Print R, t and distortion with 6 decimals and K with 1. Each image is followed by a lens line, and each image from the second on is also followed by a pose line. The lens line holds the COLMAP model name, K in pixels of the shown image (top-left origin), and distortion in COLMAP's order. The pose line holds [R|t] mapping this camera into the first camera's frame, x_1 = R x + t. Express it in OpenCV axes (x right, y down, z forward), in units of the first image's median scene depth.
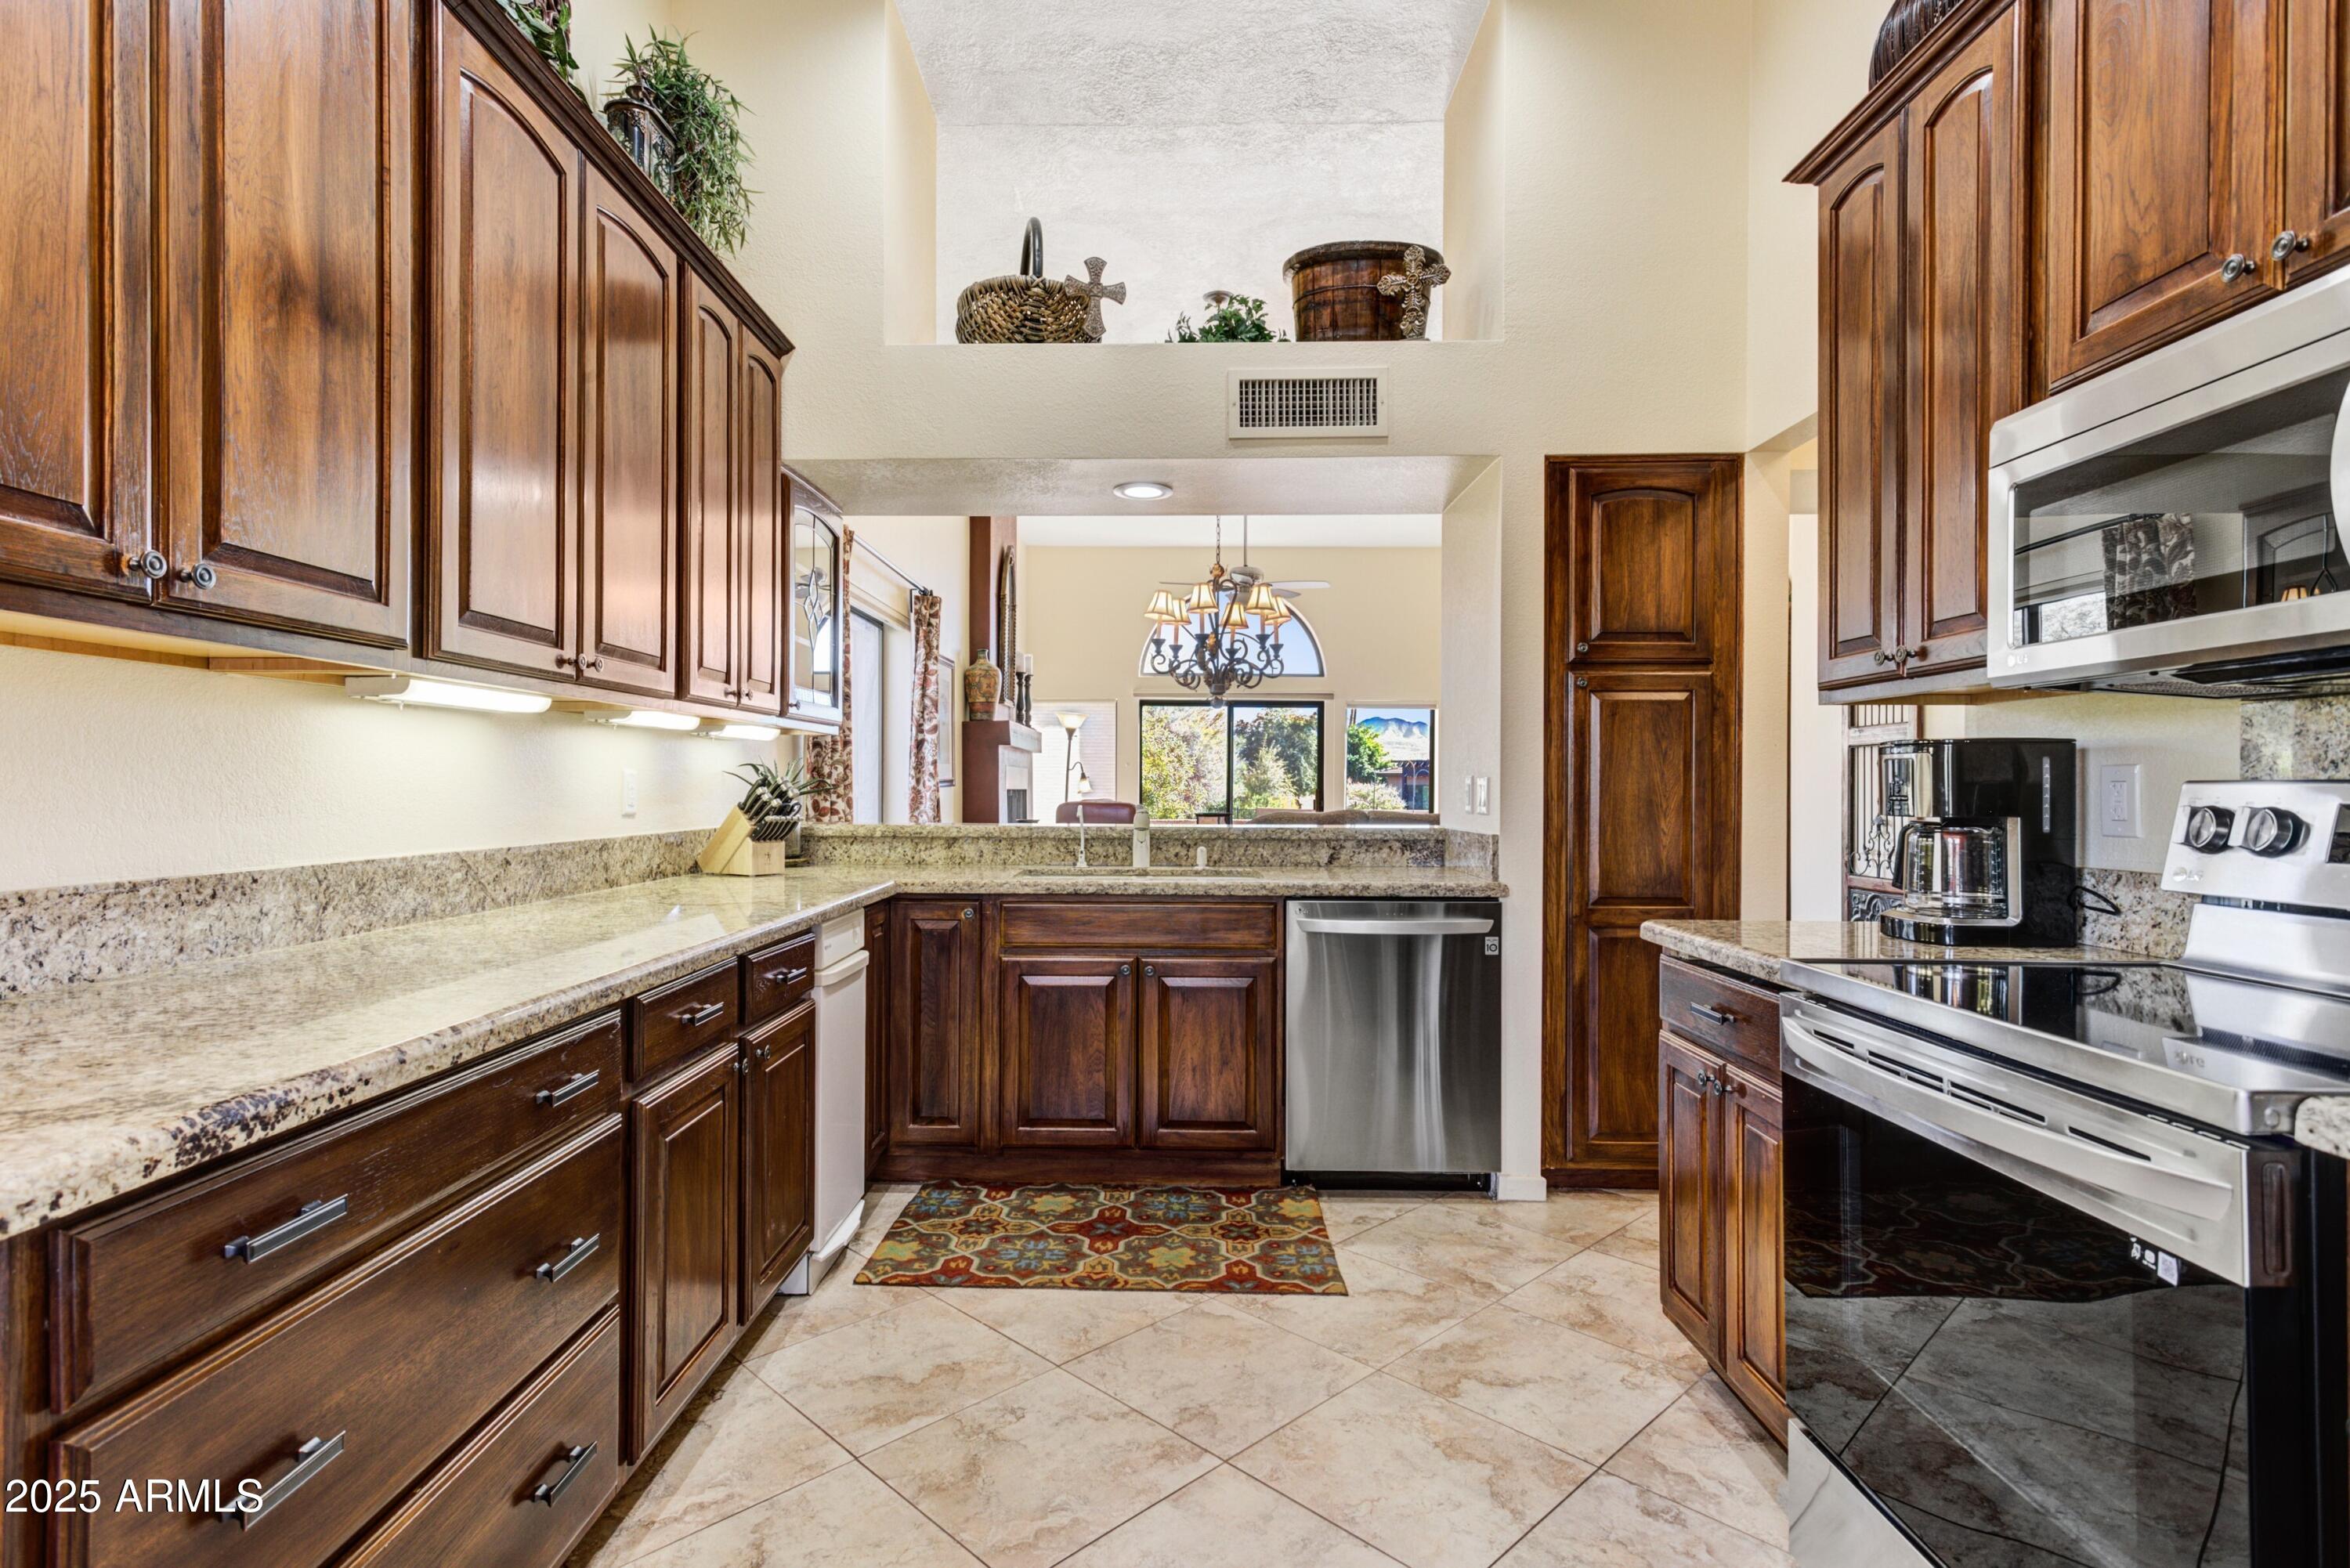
lens RADIAL K [[1177.2, 0, 1132.3], [0, 1177.2, 793.7], [0, 0, 1]] dist [0.000959, -0.000140]
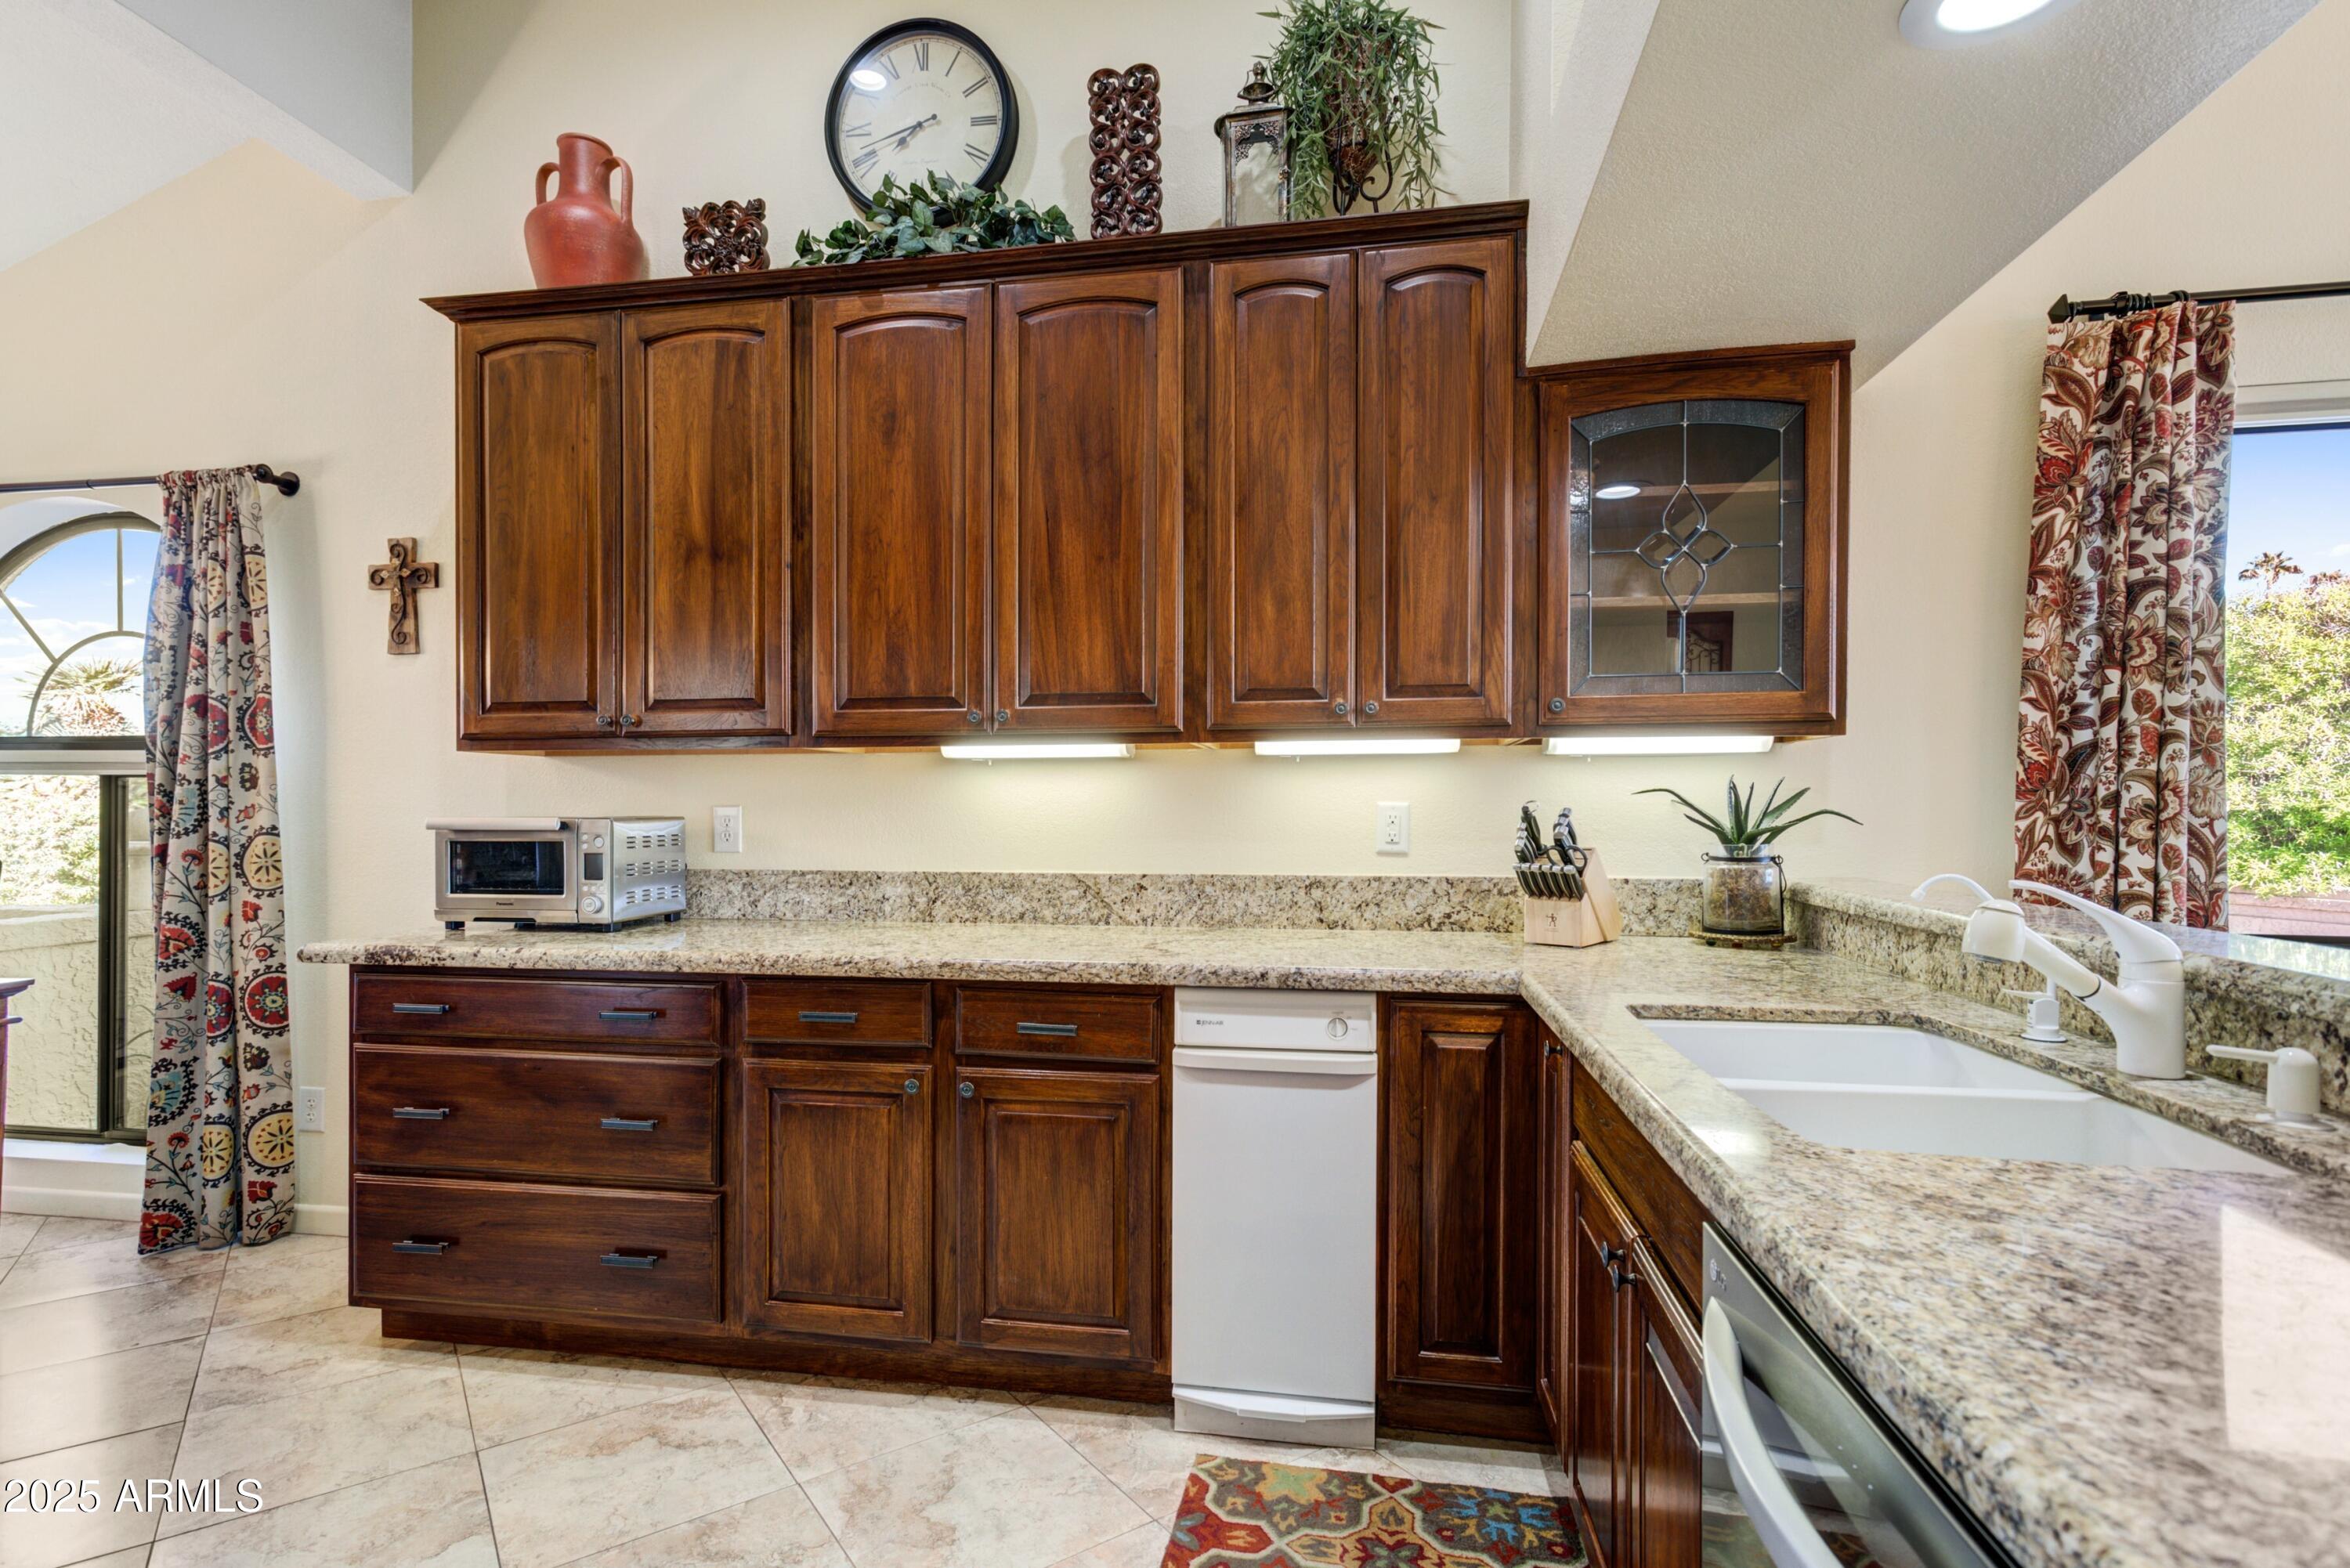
lens RADIAL K [[1177.2, 0, 1132.3], [0, 1177.2, 793.7], [0, 0, 1]] dist [0.000959, -0.000140]
pose [[-0.154684, -0.007740, -0.987934, 0.693530], [-0.004760, 0.999964, -0.007089, -0.027734], [0.987952, 0.003606, -0.154716, 1.358728]]
